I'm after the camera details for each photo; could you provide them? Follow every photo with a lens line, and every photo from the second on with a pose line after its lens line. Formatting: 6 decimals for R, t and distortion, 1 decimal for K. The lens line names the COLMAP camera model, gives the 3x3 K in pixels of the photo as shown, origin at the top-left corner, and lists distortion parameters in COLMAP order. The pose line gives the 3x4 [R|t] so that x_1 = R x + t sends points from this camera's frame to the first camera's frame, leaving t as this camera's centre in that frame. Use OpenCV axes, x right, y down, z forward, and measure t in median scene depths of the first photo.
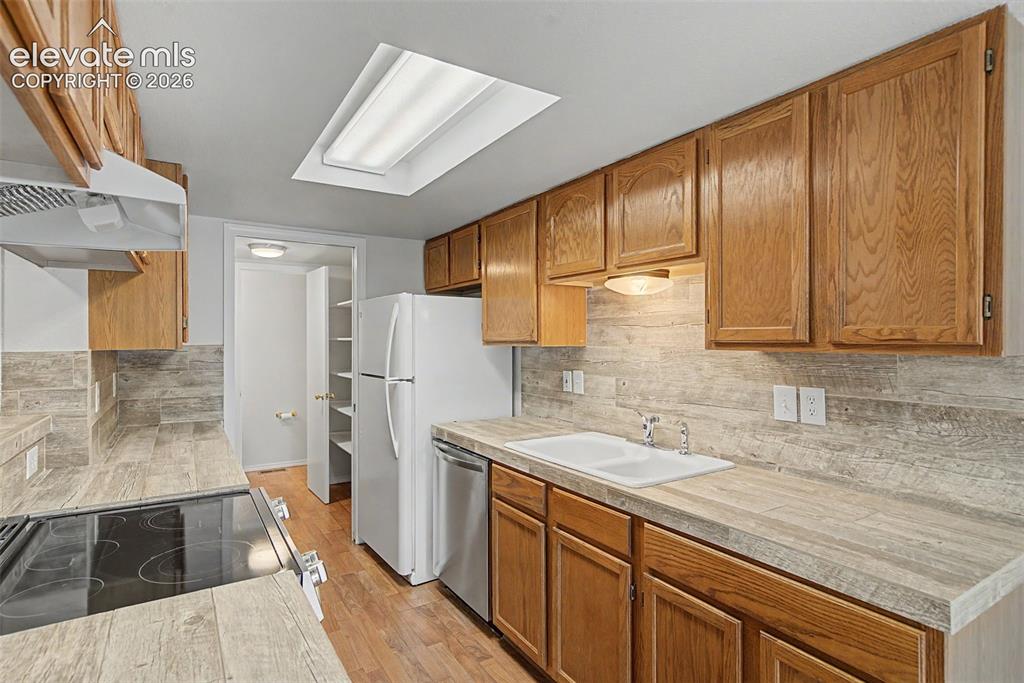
lens RADIAL K [[513.7, 0, 510.0], [0, 513.7, 340.6], [0, 0, 1]] dist [-0.001964, -0.000435]
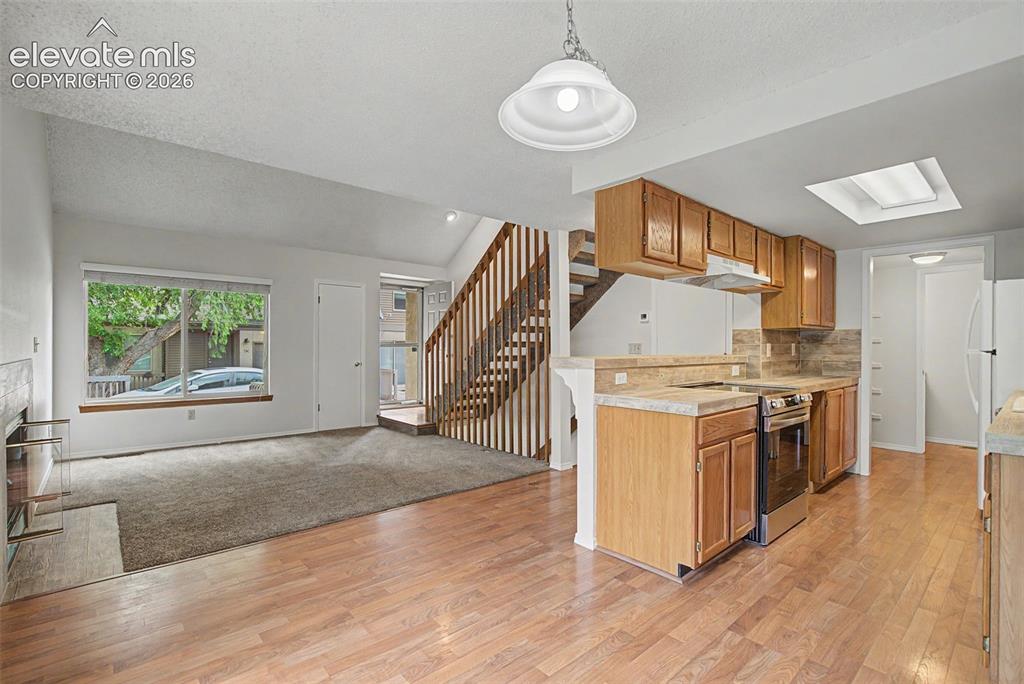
lens RADIAL K [[469.8, 0, 506.2], [0, 469.8, 345.7], [0, 0, 1]] dist [-0.003852, 0.000994]
pose [[0.146456, 0.002330, -0.989214, 0.901124], [-0.006682, 0.999977, 0.001366, 0.084194], [0.989195, 0.006410, 0.146468, -0.356532]]
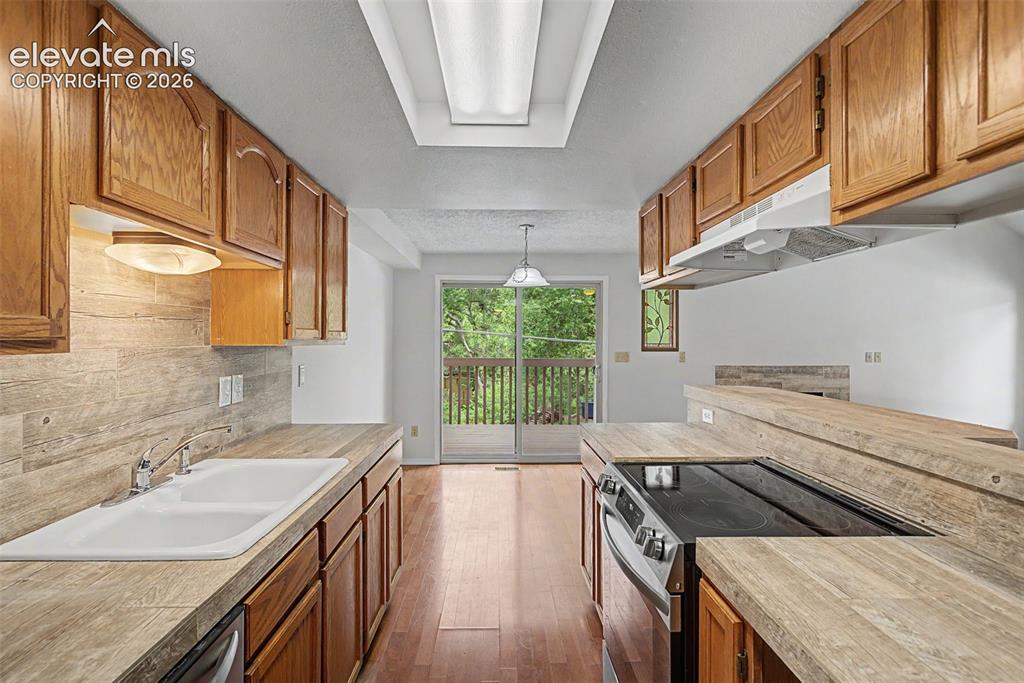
lens RADIAL K [[469.8, 0, 508.2], [0, 469.8, 338.7], [0, 0, 1]] dist [-0.003852, 0.000994]
pose [[-0.851302, -0.000197, 0.524676, -0.458815], [0.000698, 0.999999, 0.001508, 0.000181], [-0.524675, 0.001650, -0.851301, 1.237412]]
